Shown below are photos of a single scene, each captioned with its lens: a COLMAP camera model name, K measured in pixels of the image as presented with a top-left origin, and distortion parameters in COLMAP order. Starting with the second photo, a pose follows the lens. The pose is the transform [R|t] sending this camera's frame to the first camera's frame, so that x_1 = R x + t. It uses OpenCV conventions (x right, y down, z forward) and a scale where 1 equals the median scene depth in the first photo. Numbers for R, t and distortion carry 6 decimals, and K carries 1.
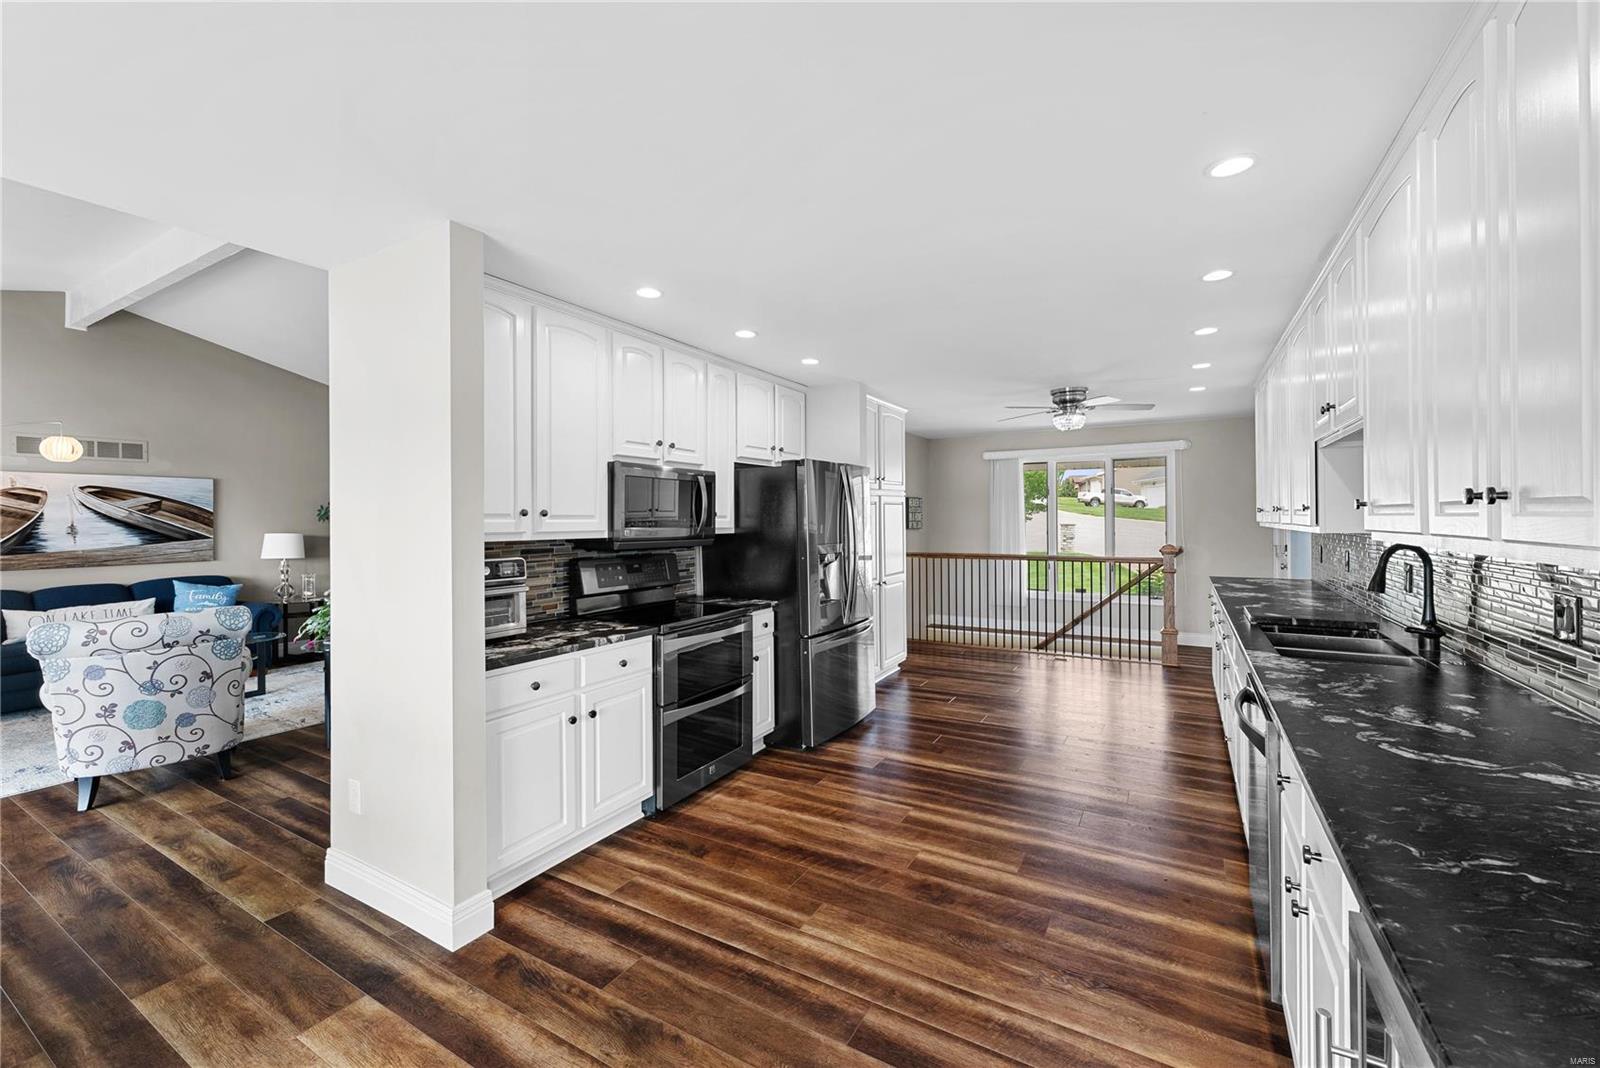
lens RADIAL K [[647.6, 0, 796.9], [0, 647.6, 526.0], [0, 0, 1]] dist [0.003015, 0.000052]
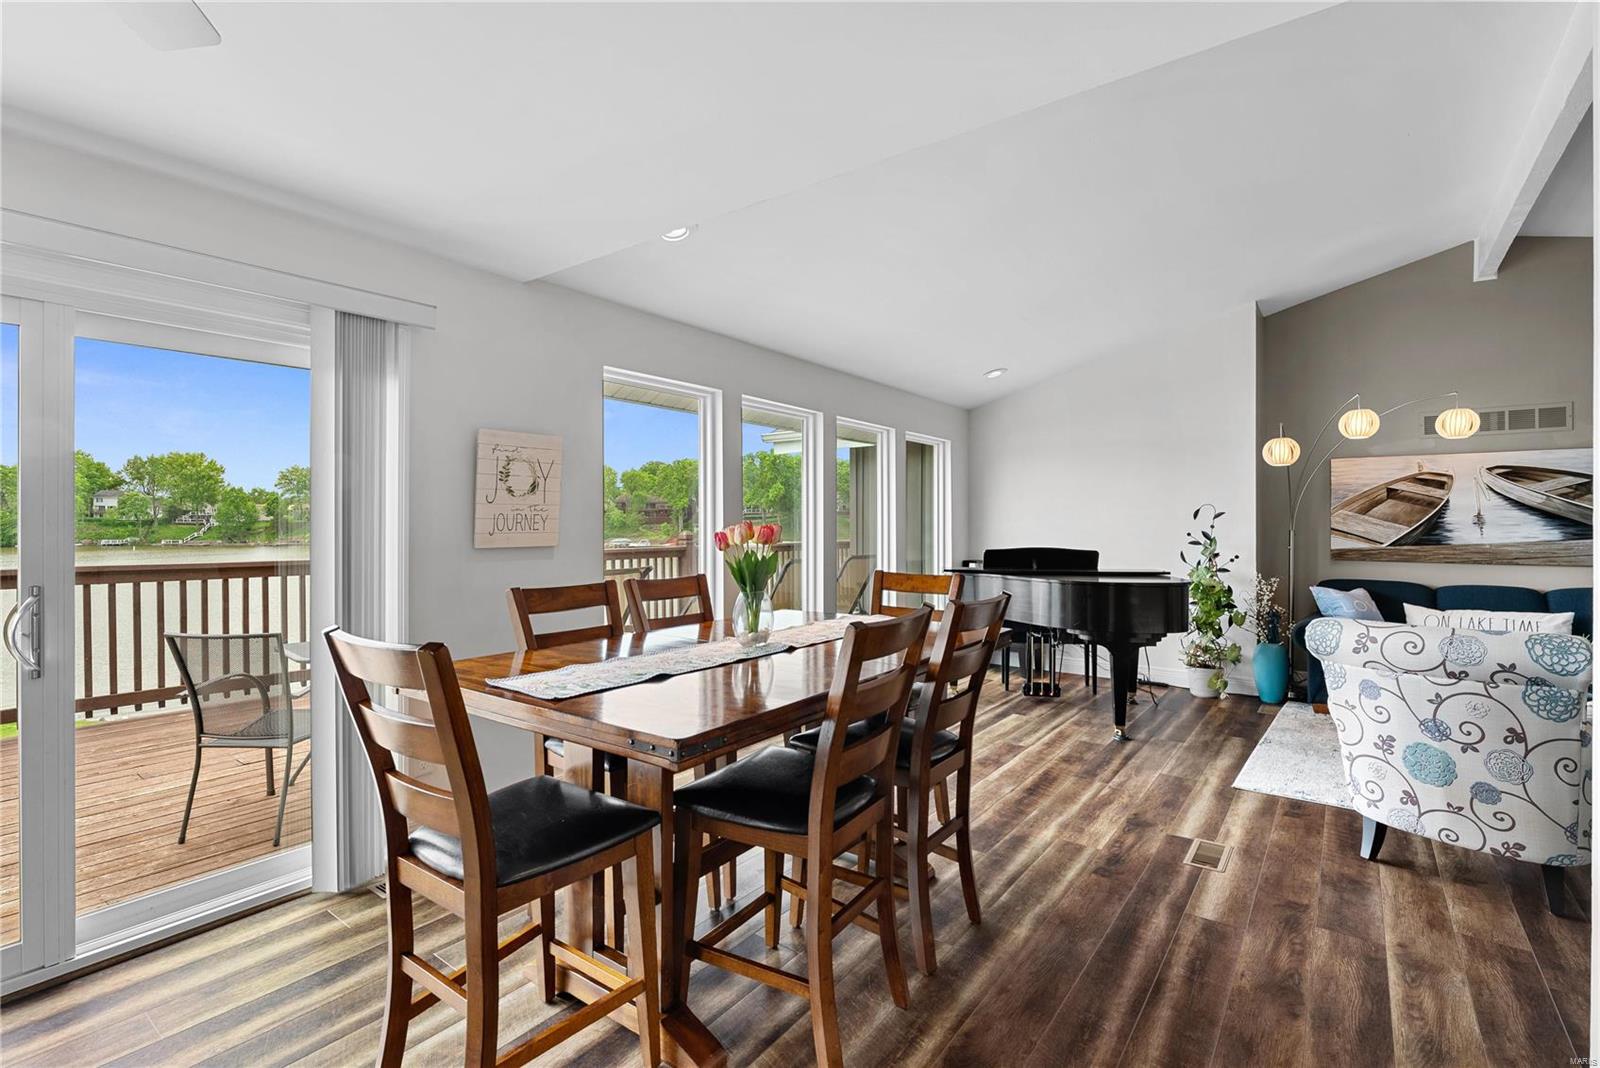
lens RADIAL K [[732.3, 0, 799.0], [0, 732.3, 520.6], [0, 0, 1]] dist [0.000011, -0.000093]
pose [[-0.113406, 0.002759, -0.993545, -0.119296], [-0.012950, 0.999907, 0.004255, 0.025717], [0.993464, 0.013349, -0.113360, 0.396248]]
